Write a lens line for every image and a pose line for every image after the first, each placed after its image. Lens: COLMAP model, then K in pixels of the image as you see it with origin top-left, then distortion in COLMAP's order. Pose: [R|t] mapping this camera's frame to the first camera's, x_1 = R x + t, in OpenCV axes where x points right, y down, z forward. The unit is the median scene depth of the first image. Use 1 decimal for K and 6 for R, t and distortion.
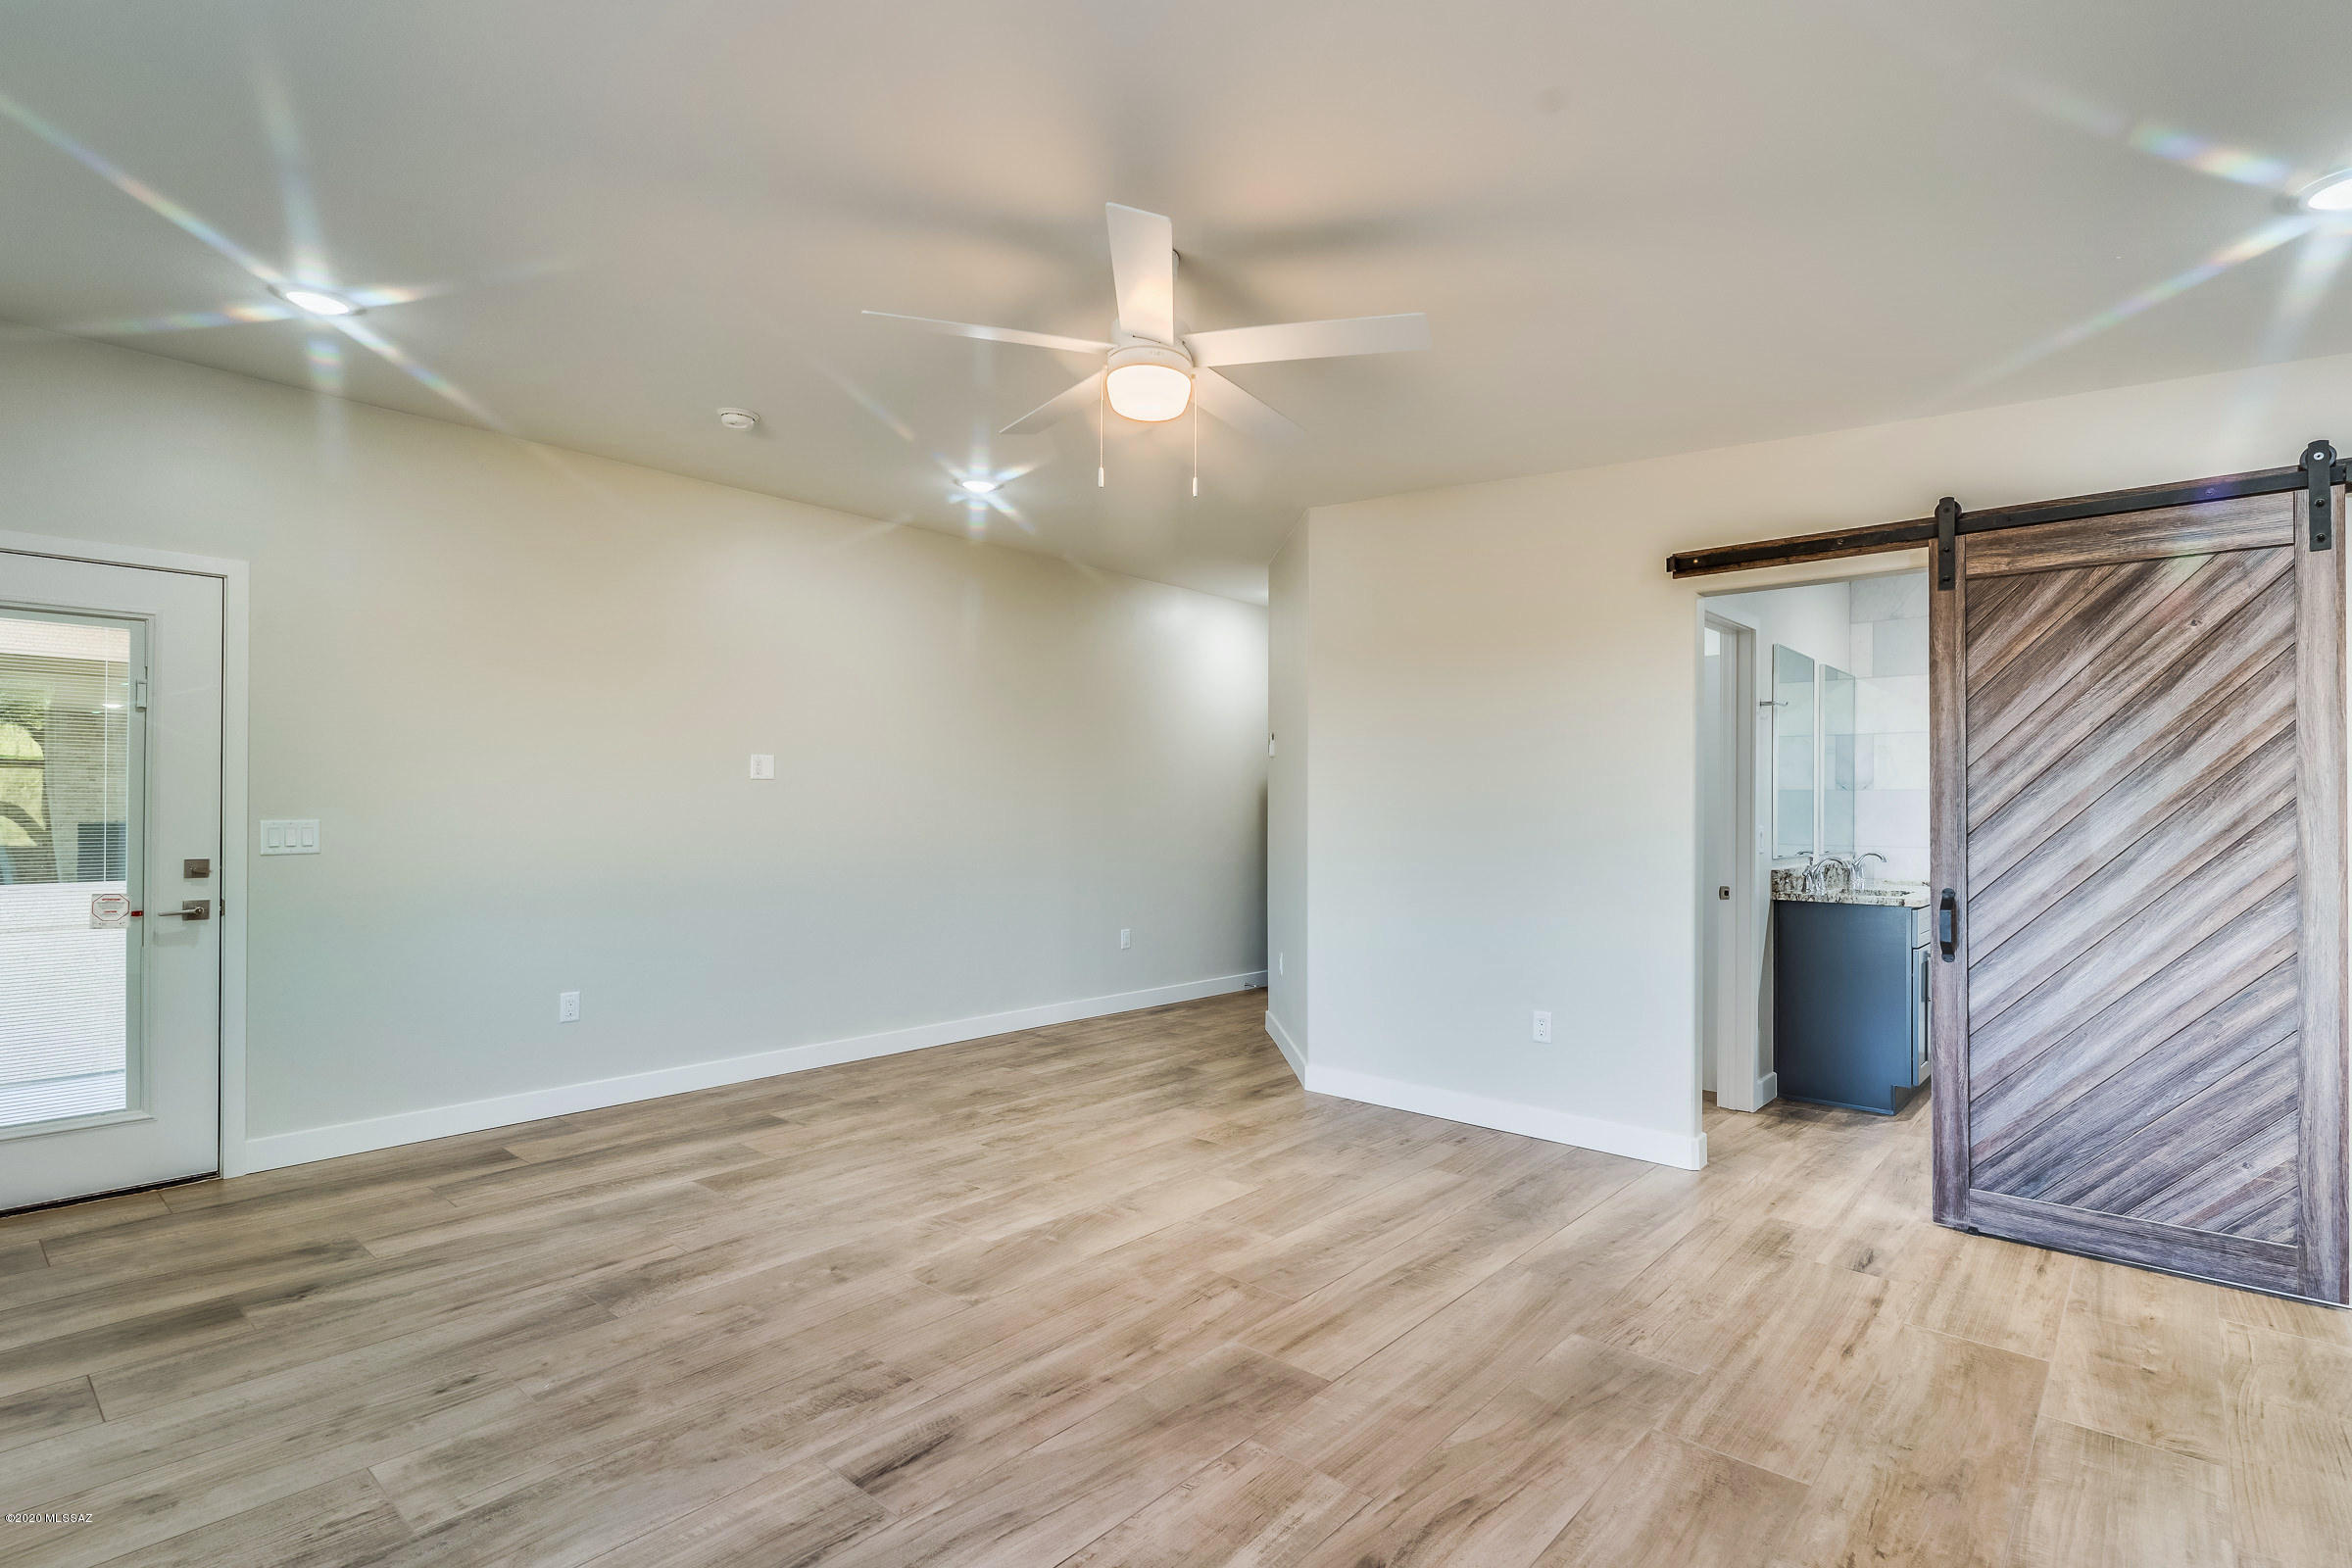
lens RADIAL K [[1176.7, 0, 1248.3], [0, 1176.7, 796.4], [0, 0, 1]] dist [0.001641, -0.000462]
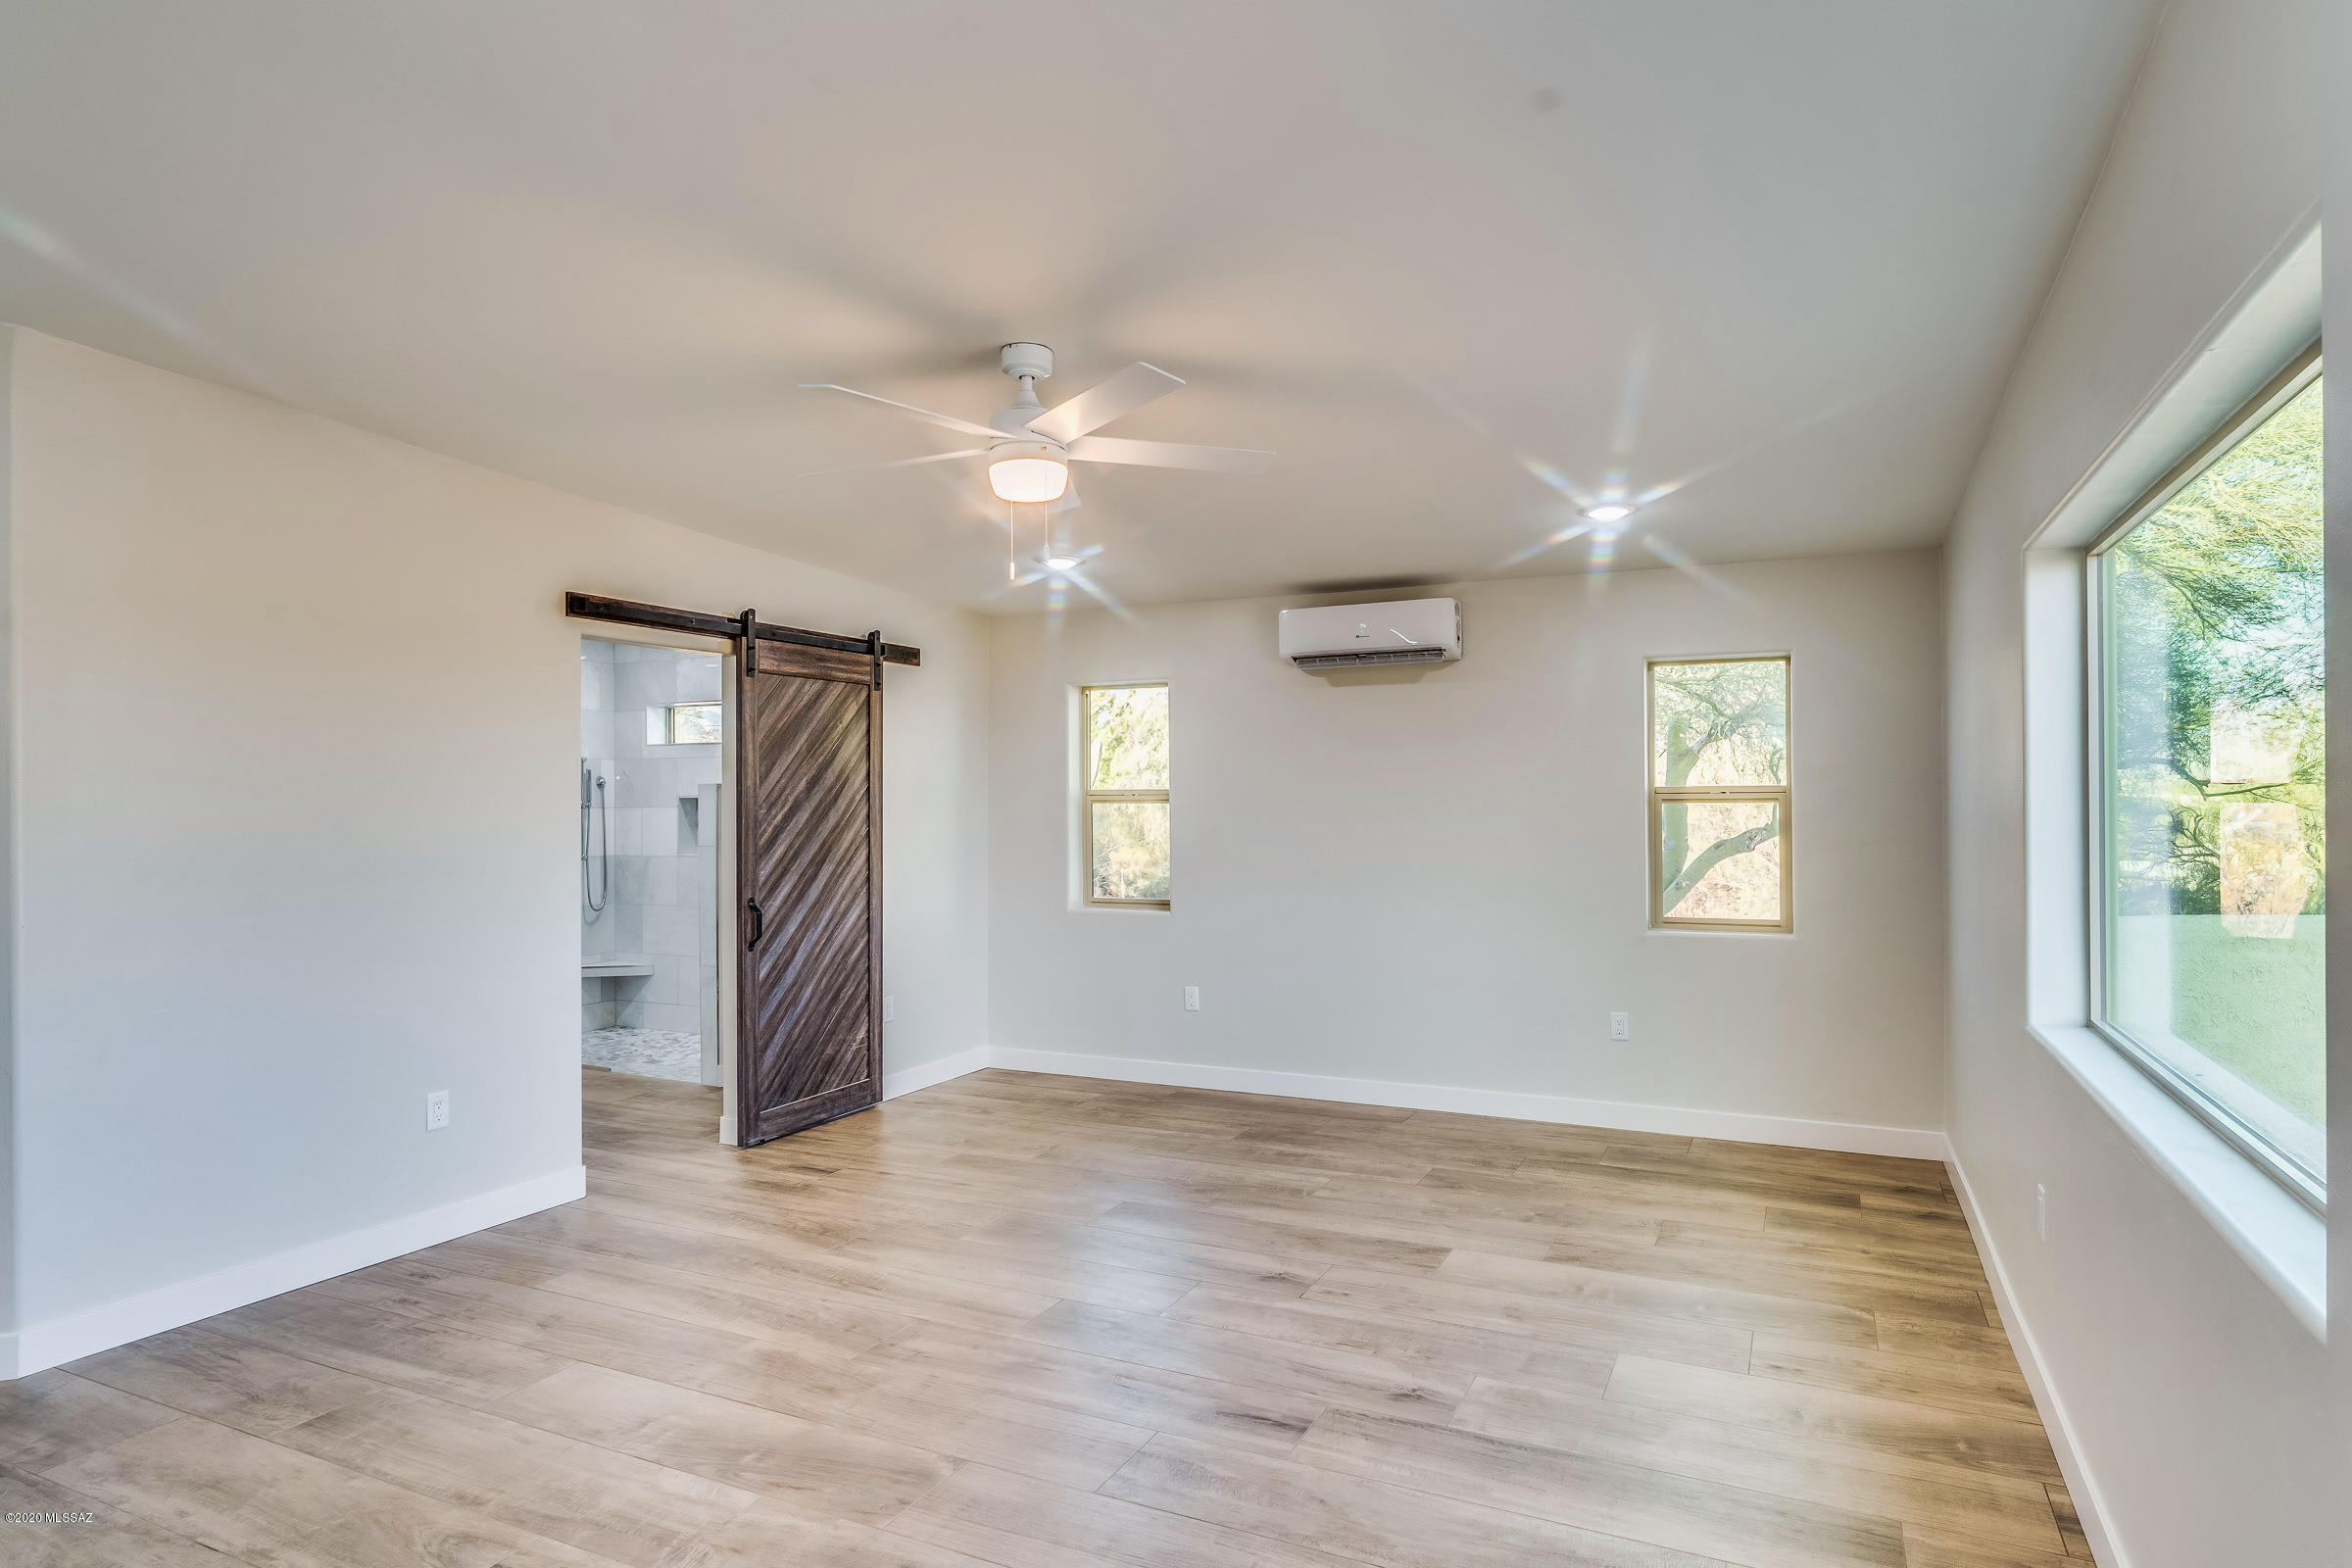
lens RADIAL K [[1176.7, 0, 1248.3], [0, 1176.7, 796.4], [0, 0, 1]] dist [0.001641, -0.000462]
pose [[-0.255229, 0.002518, 0.966877, -0.906020], [-0.010864, 0.999926, -0.005472, -0.039038], [-0.966820, -0.011900, -0.255182, 0.832492]]
